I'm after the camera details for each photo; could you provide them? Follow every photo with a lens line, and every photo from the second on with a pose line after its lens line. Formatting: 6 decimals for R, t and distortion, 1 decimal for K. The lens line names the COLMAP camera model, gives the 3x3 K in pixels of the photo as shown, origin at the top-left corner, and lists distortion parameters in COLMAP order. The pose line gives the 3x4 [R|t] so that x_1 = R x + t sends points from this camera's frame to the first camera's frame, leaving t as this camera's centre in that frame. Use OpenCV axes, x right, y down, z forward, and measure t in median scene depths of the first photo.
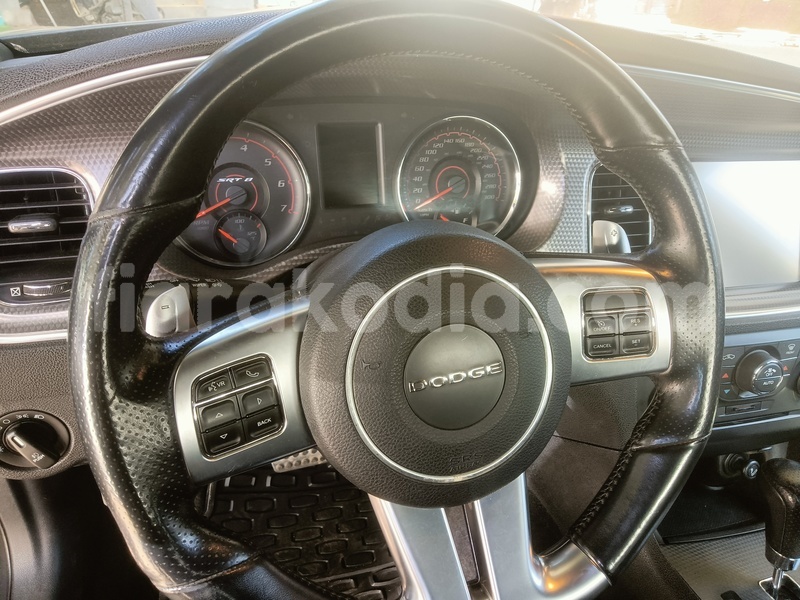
lens RADIAL K [[578.9, 0, 400.0], [0, 578.9, 300.0], [0, 0, 1]] dist [0.014831, -0.007668]
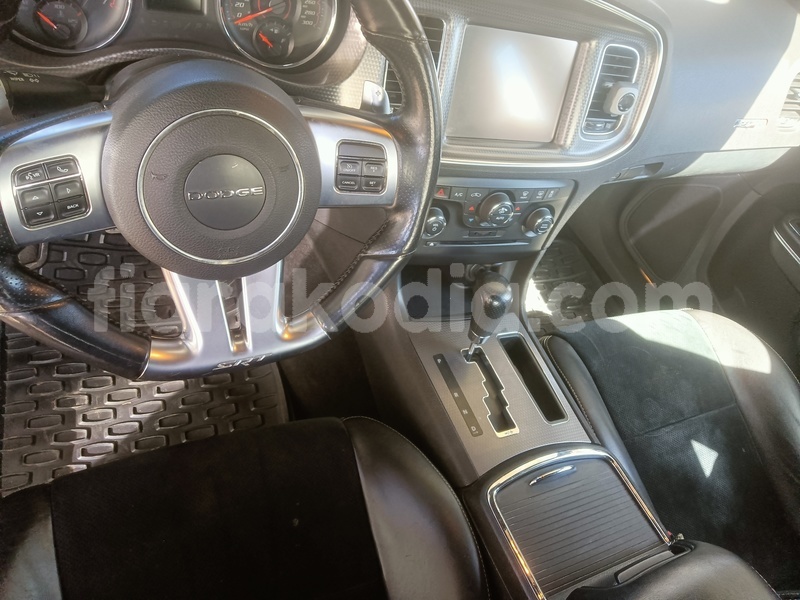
lens RADIAL K [[584.7, 0, 400.0], [0, 584.7, 300.0], [0, 0, 1]] dist [0.019584, -0.048846]
pose [[0.965913, 0.098596, 0.239355, 0.164662], [-0.179653, 0.921025, 0.345597, -0.164711], [-0.186378, -0.376817, 0.907343, -0.381235]]
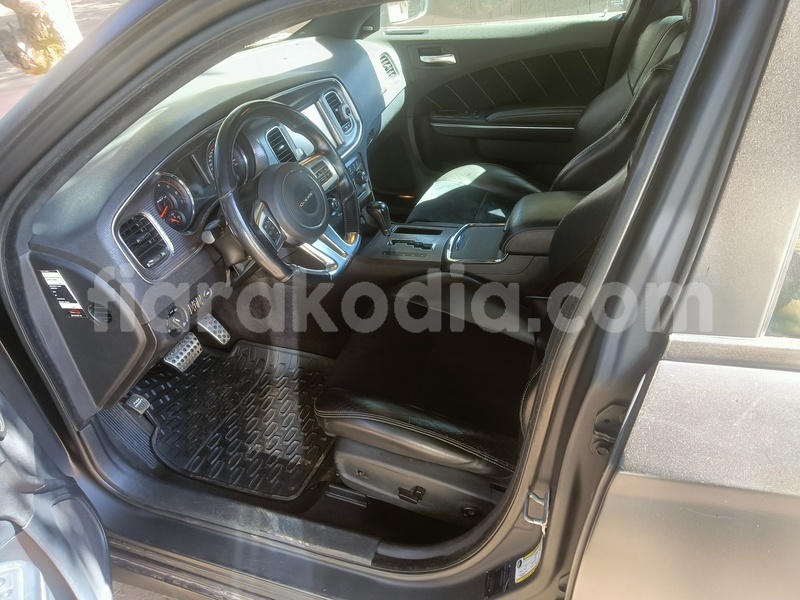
lens RADIAL K [[584.7, 0, 400.0], [0, 584.7, 300.0], [0, 0, 1]] dist [0.019584, -0.048846]
pose [[0.593590, -0.536960, 0.599437, -1.776779], [0.489535, 0.832121, 0.260633, -0.012201], [-0.638754, 0.138736, 0.756799, -1.740548]]
